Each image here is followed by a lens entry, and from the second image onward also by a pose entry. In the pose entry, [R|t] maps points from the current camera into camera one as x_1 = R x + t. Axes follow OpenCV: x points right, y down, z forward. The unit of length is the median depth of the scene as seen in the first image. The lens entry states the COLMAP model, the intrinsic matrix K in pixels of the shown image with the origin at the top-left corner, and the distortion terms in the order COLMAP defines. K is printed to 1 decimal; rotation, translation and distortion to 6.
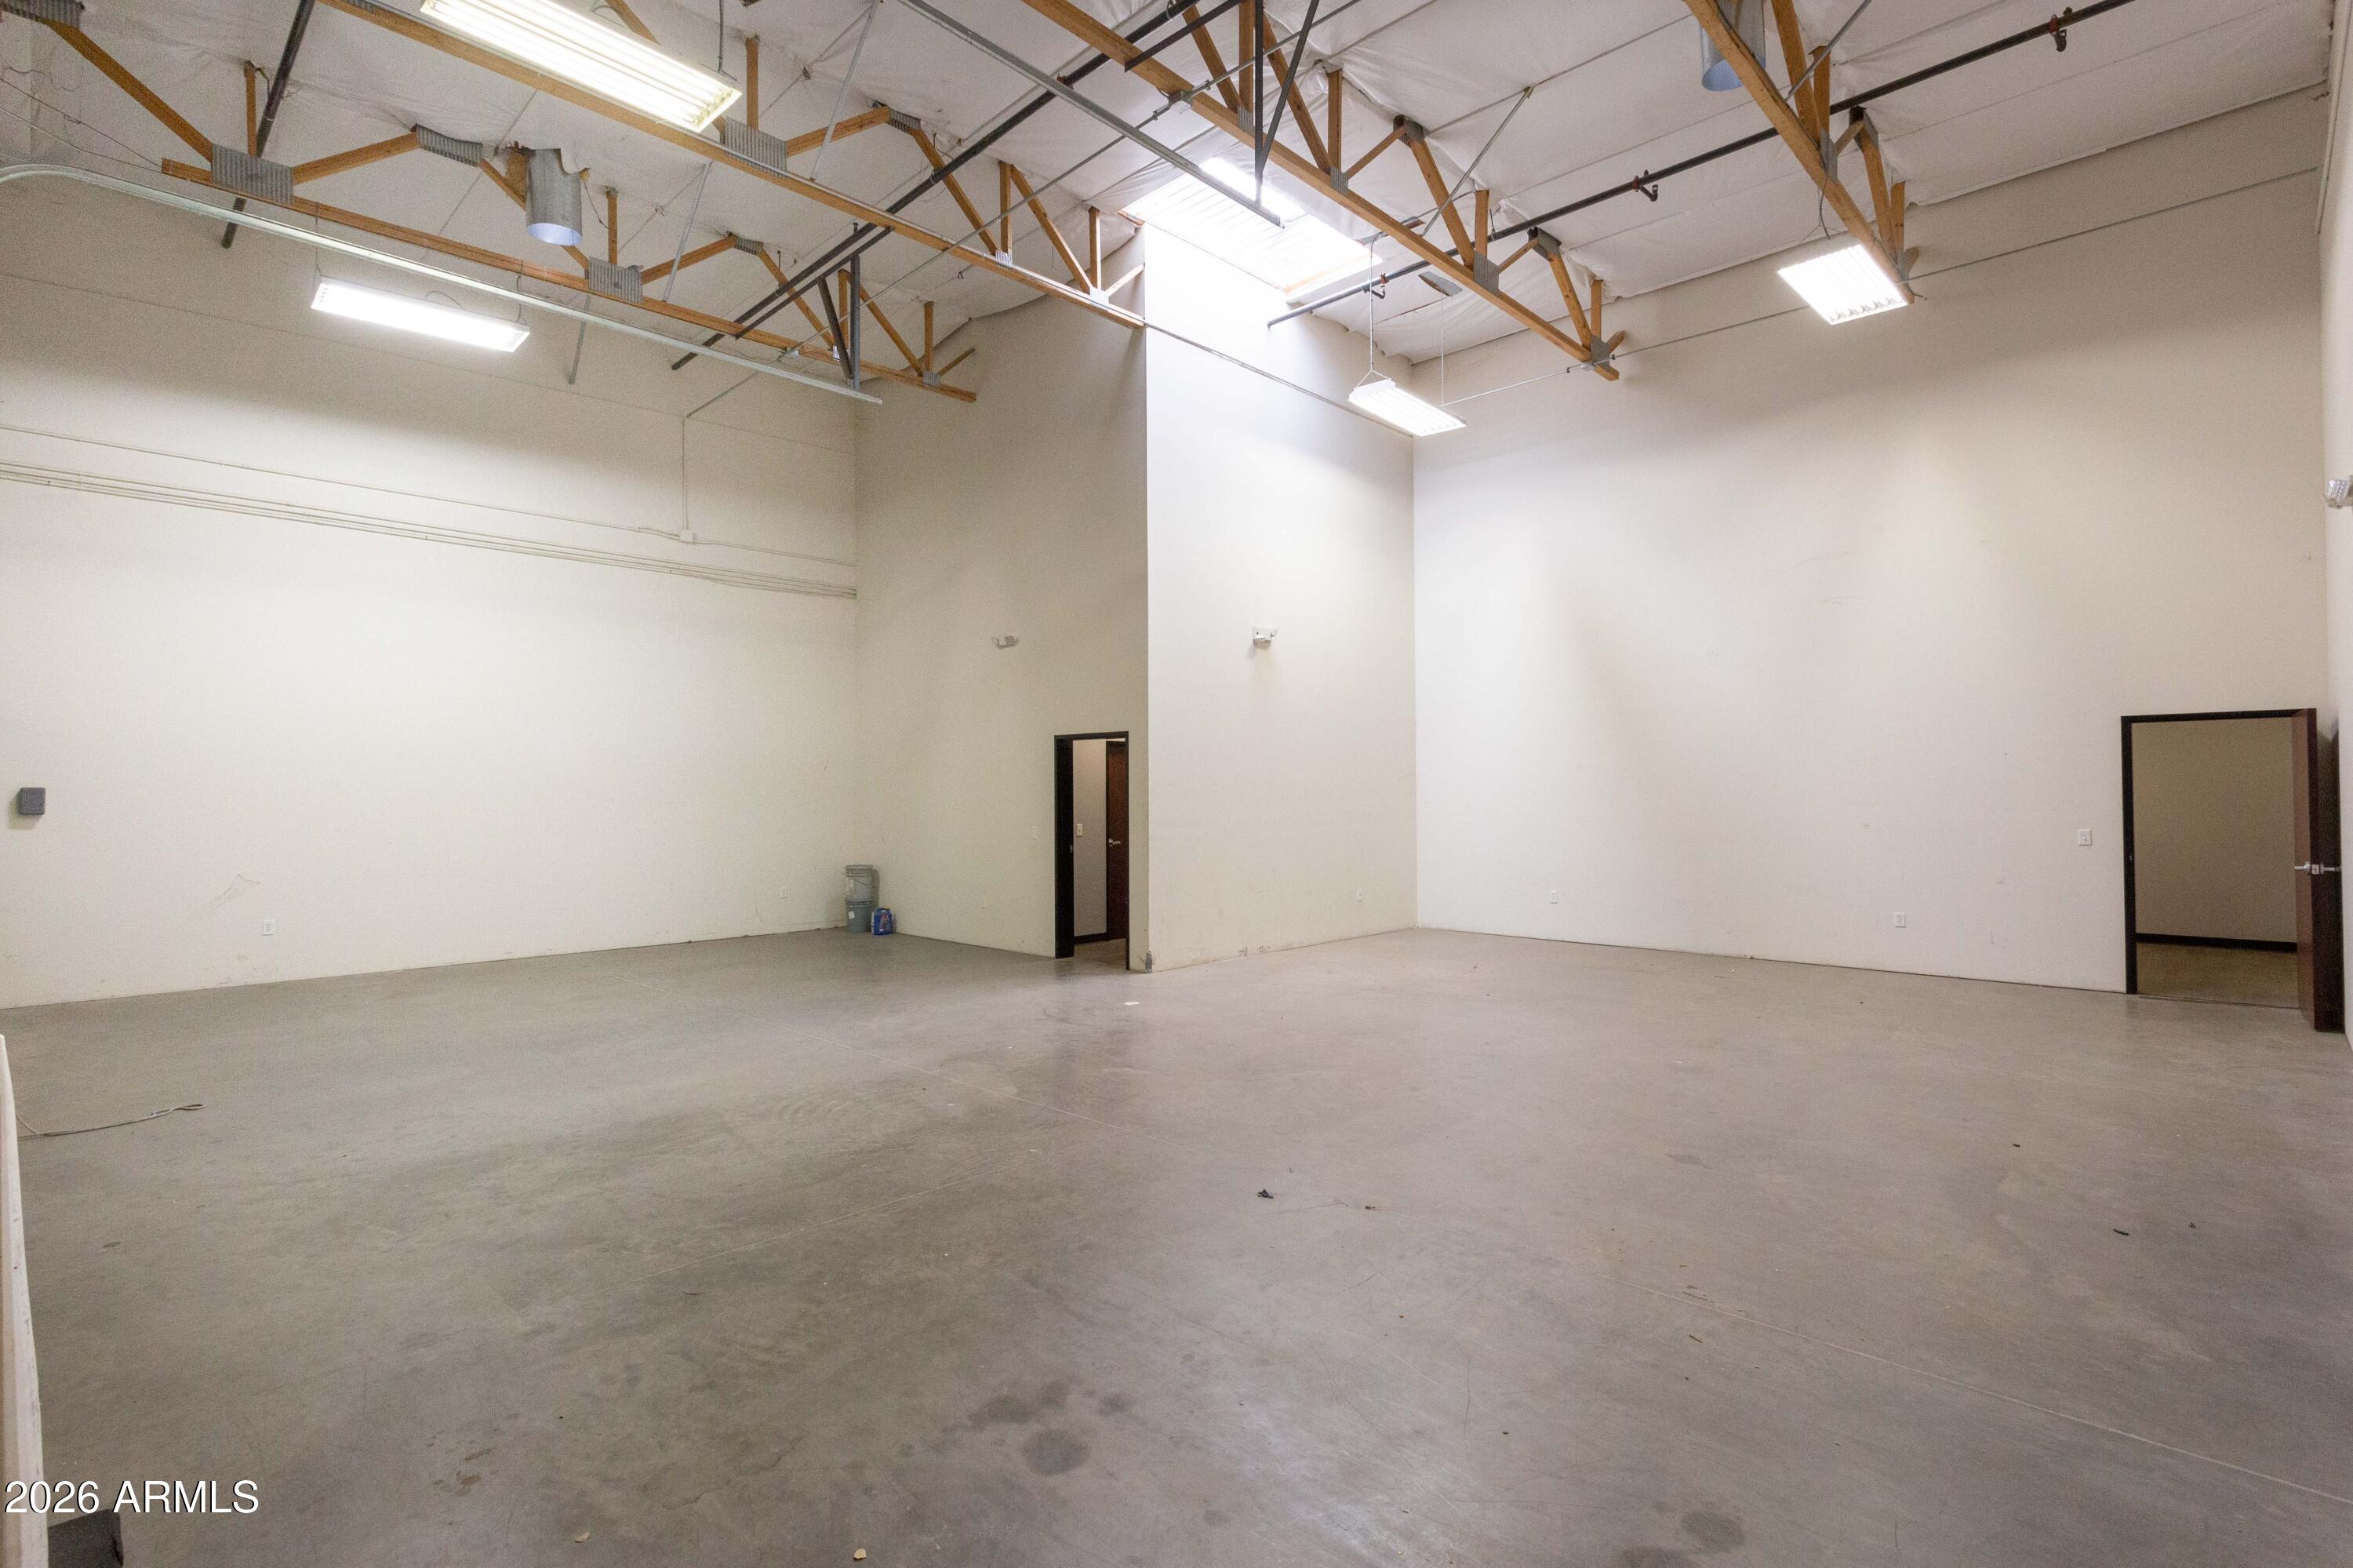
lens RADIAL K [[1123.0, 0, 1156.4], [0, 1123.0, 784.7], [0, 0, 1]] dist [-0.001394, 0.001018]
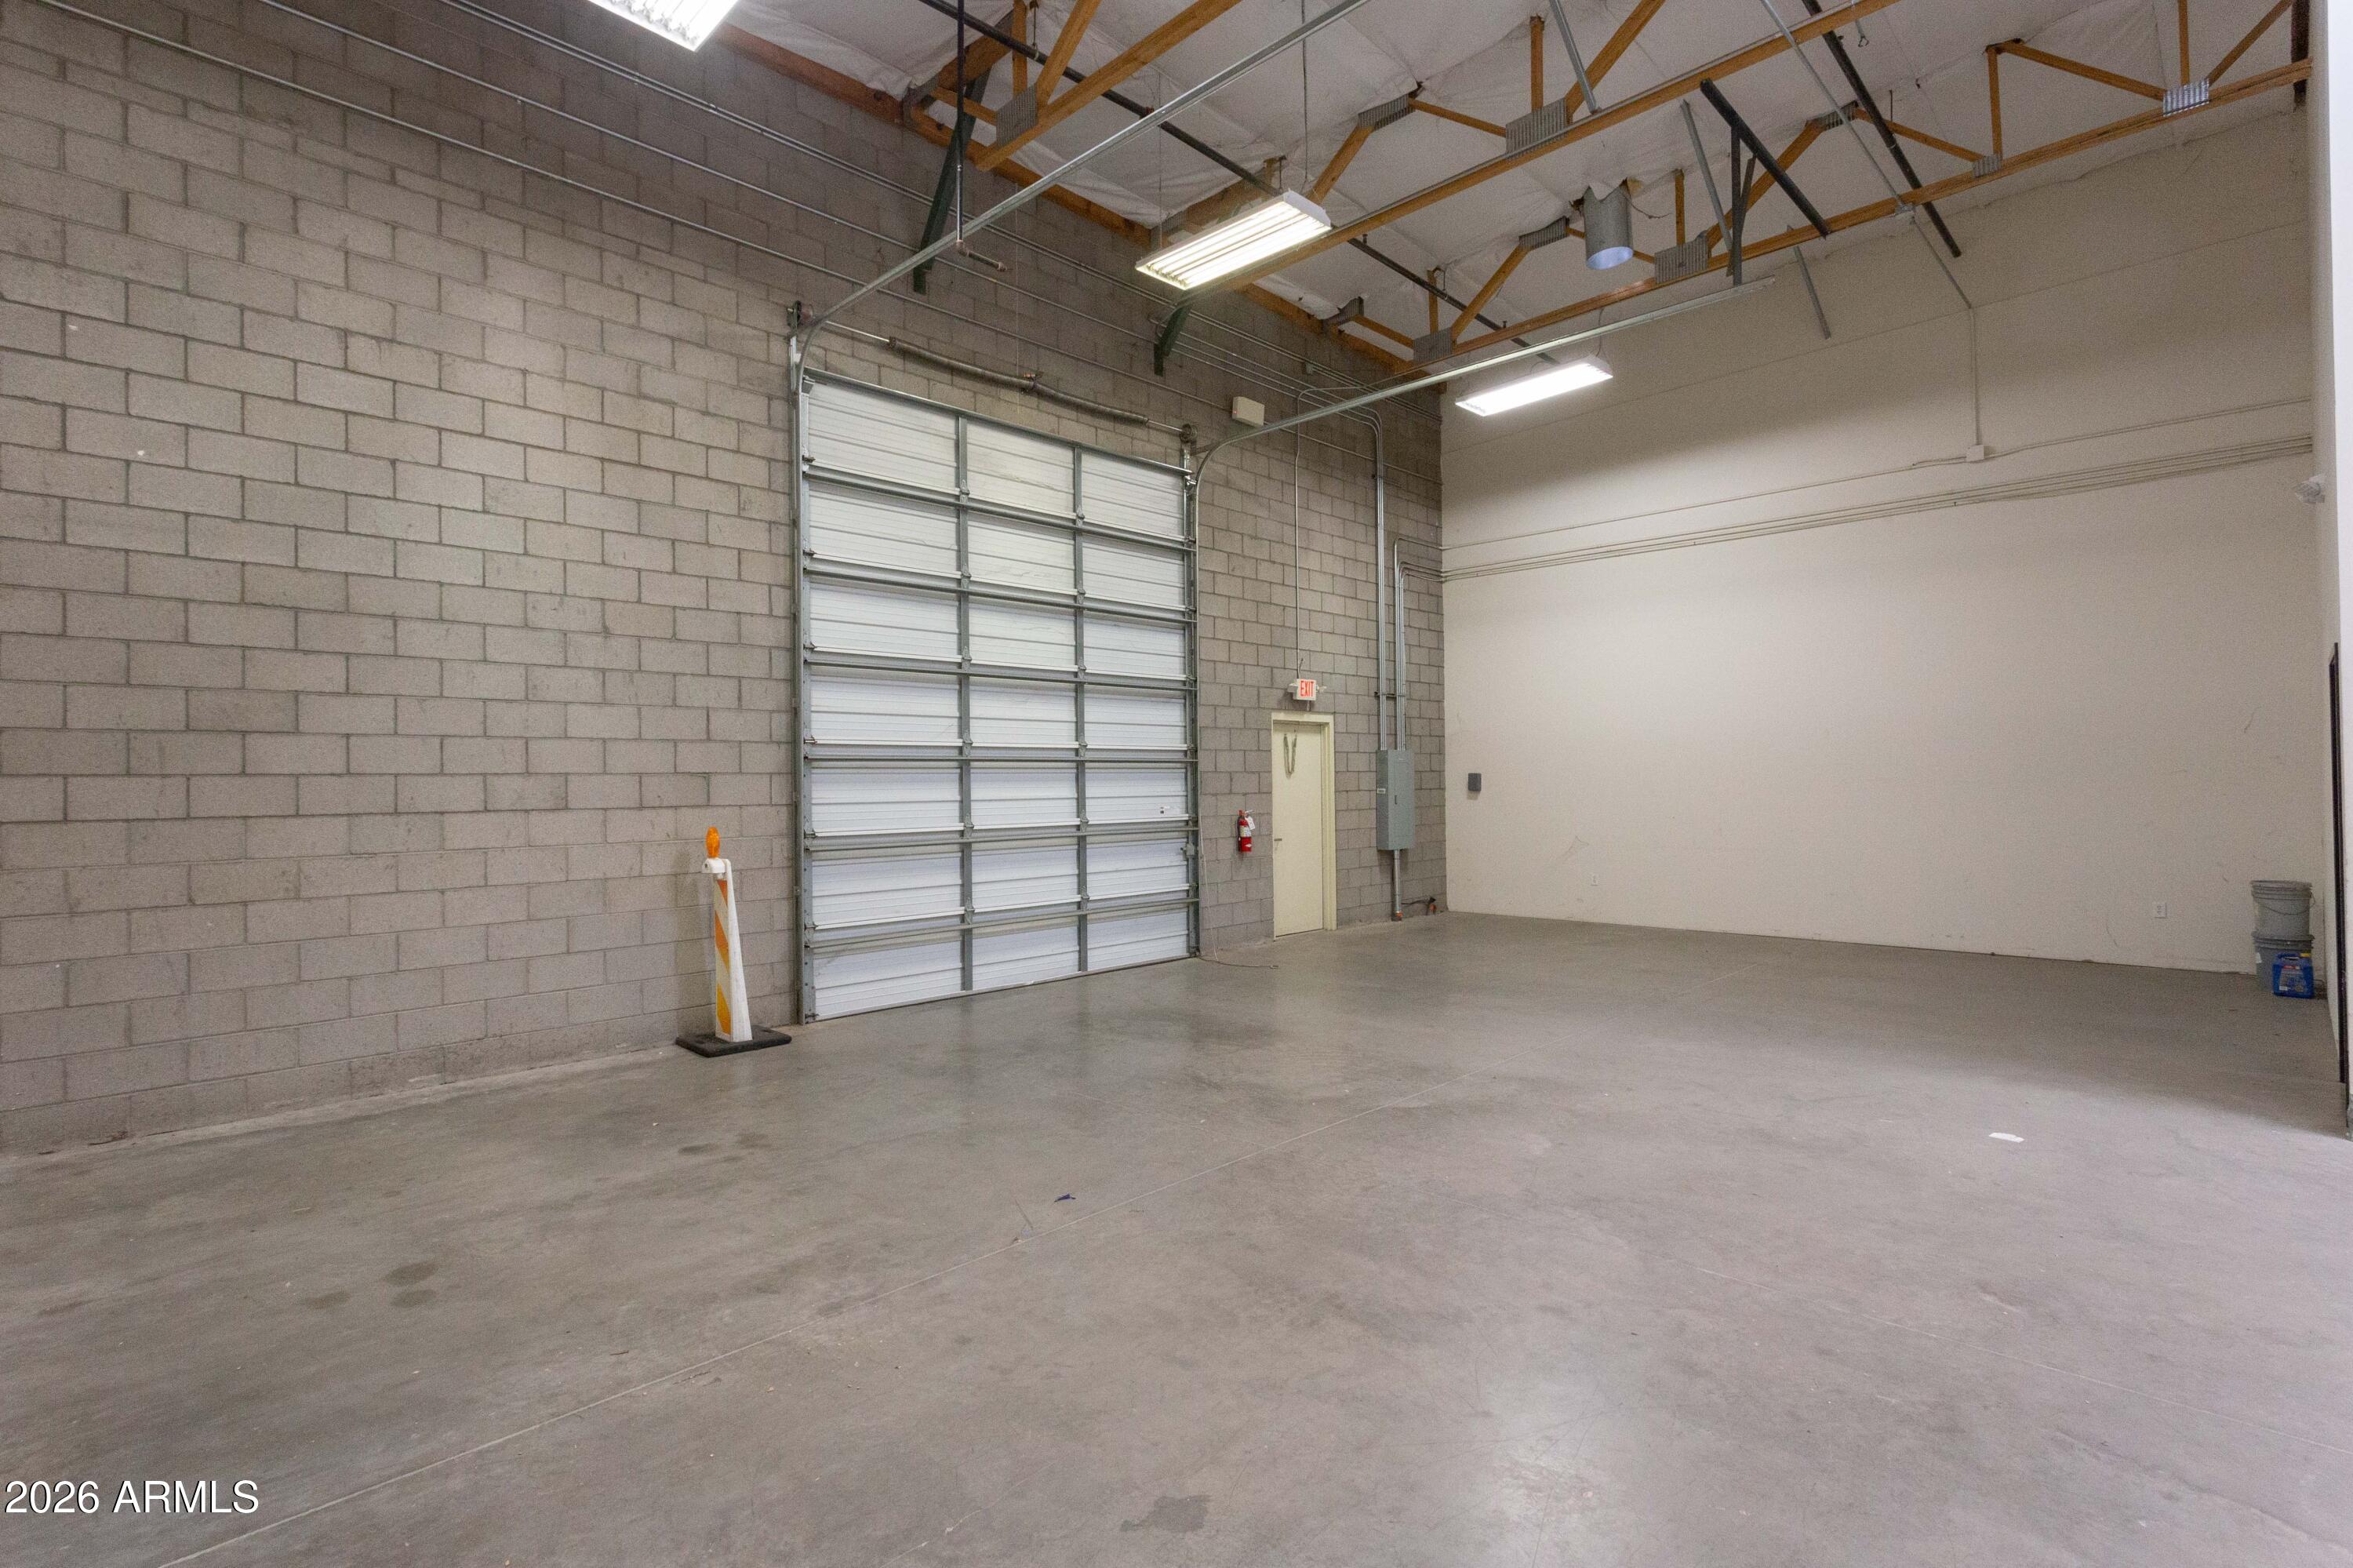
lens RADIAL K [[1123.0, 0, 1155.9], [0, 1123.0, 779.9], [0, 0, 1]] dist [-0.001394, 0.001018]
pose [[-0.011875, 0.002407, -0.999927, 0.616483], [0.021481, 0.999767, 0.002152, -0.000212], [0.999699, -0.021453, -0.011924, 0.631112]]
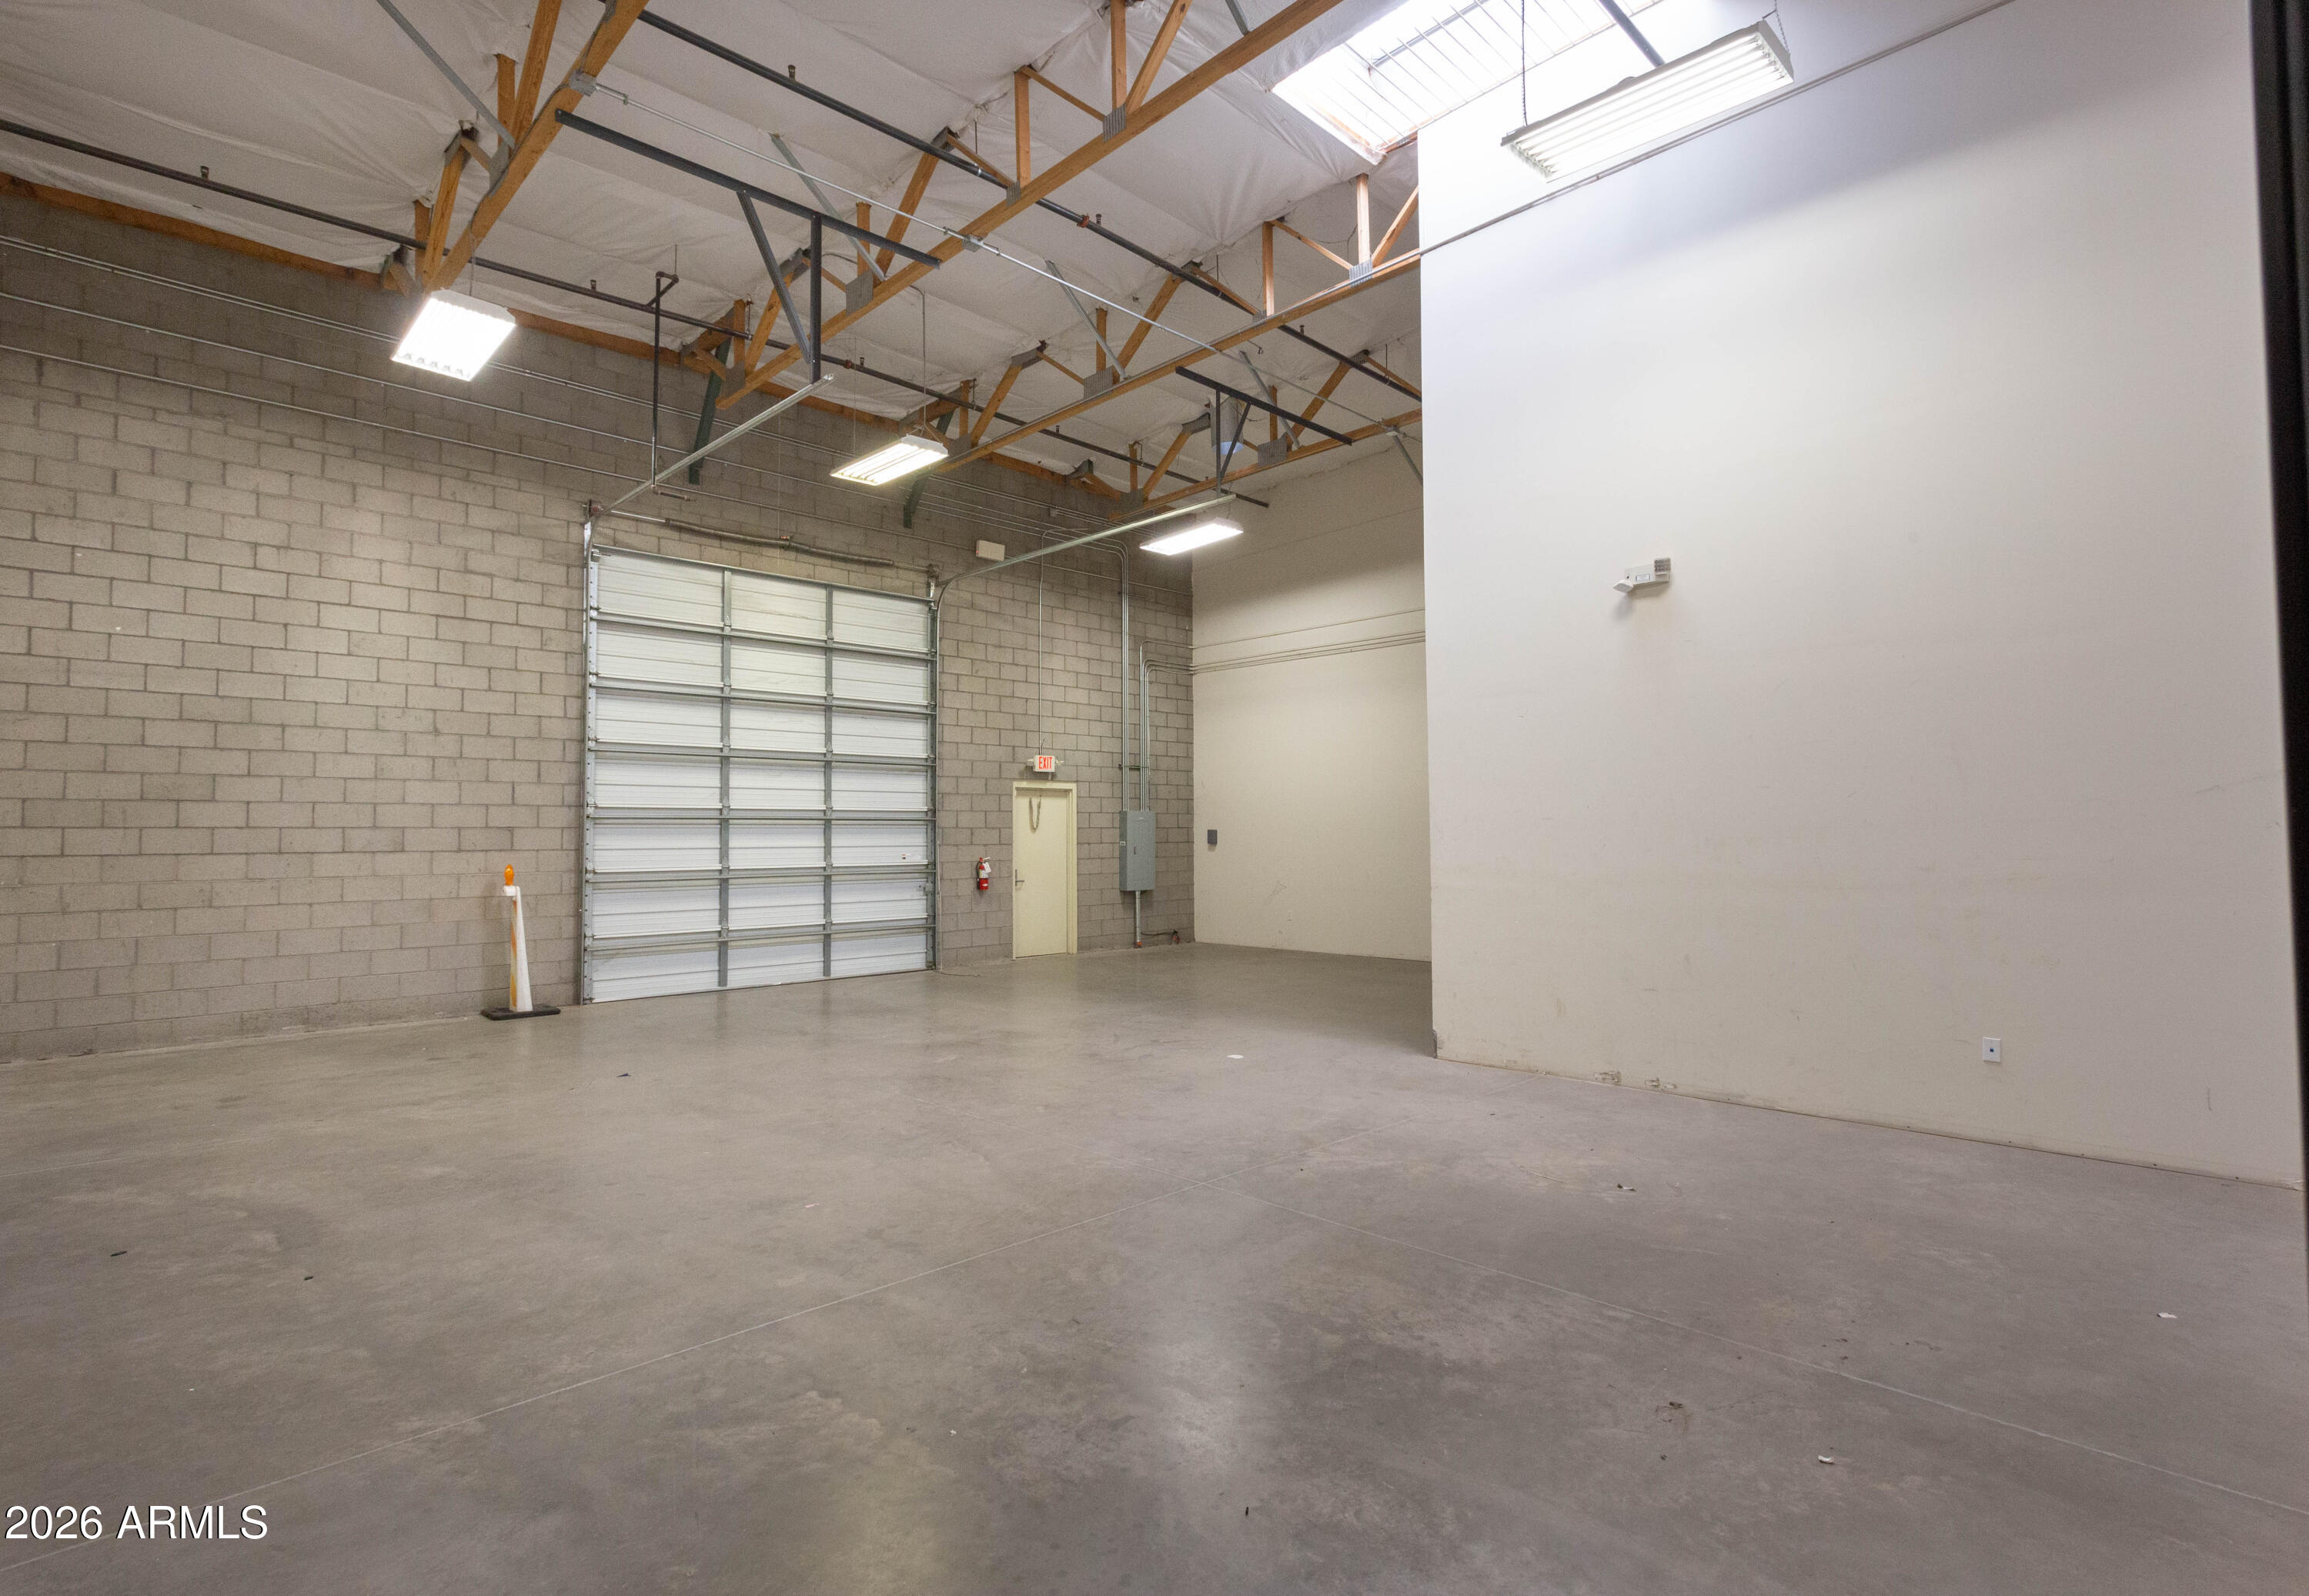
lens RADIAL K [[1126.1, 0, 1169.0], [0, 1126.1, 793.7], [0, 0, 1]] dist [0.004306, 0.000050]
pose [[-0.023283, -0.032237, -0.999209, 1.018759], [0.015691, 0.999345, -0.032607, 0.004232], [0.999606, -0.016437, -0.022762, 1.061636]]
